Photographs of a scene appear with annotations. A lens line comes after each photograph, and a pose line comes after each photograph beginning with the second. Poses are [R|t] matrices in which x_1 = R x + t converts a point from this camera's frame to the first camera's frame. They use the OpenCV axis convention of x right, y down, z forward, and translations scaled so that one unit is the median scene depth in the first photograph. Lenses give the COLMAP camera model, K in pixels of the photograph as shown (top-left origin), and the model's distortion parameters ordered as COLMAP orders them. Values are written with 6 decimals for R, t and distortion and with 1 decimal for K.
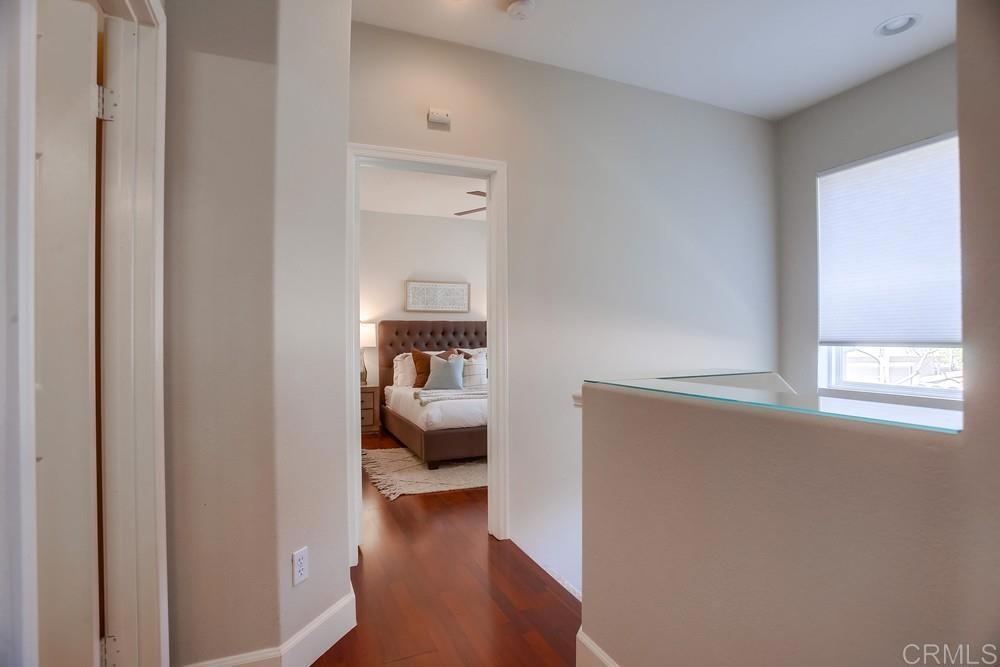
lens RADIAL K [[532.3, 0, 492.4], [0, 532.3, 339.5], [0, 0, 1]] dist [-0.082686, 0.036775]
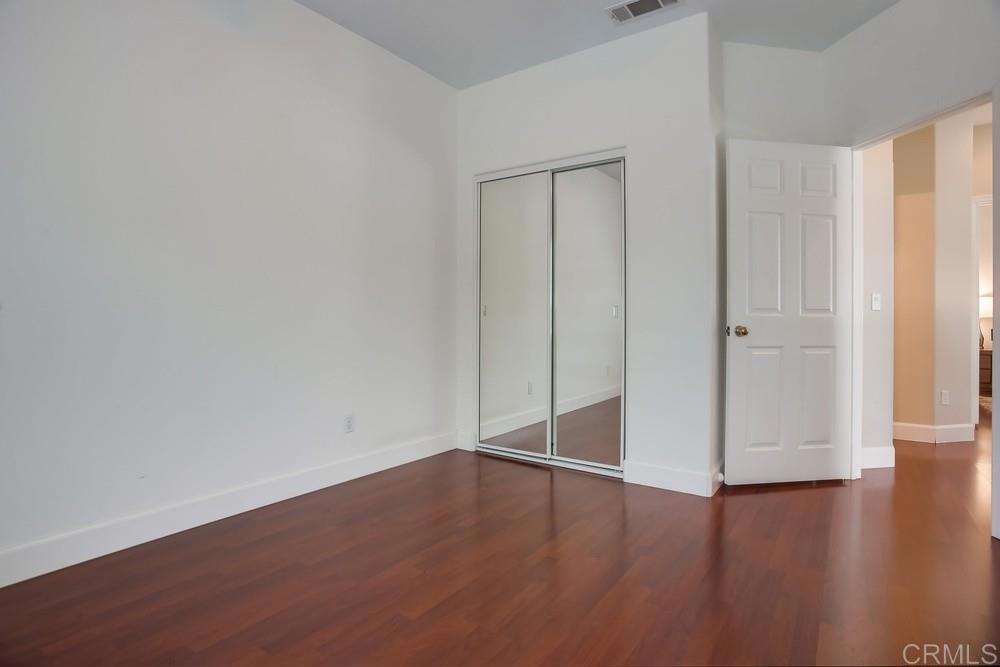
lens RADIAL K [[532.3, 0, 492.4], [0, 532.3, 339.5], [0, 0, 1]] dist [-0.082686, 0.036775]
pose [[0.533485, 0.020858, -0.845552, 0.479364], [0.007854, 0.999531, 0.029612, 0.079511], [0.845773, -0.022438, 0.533071, -1.934594]]
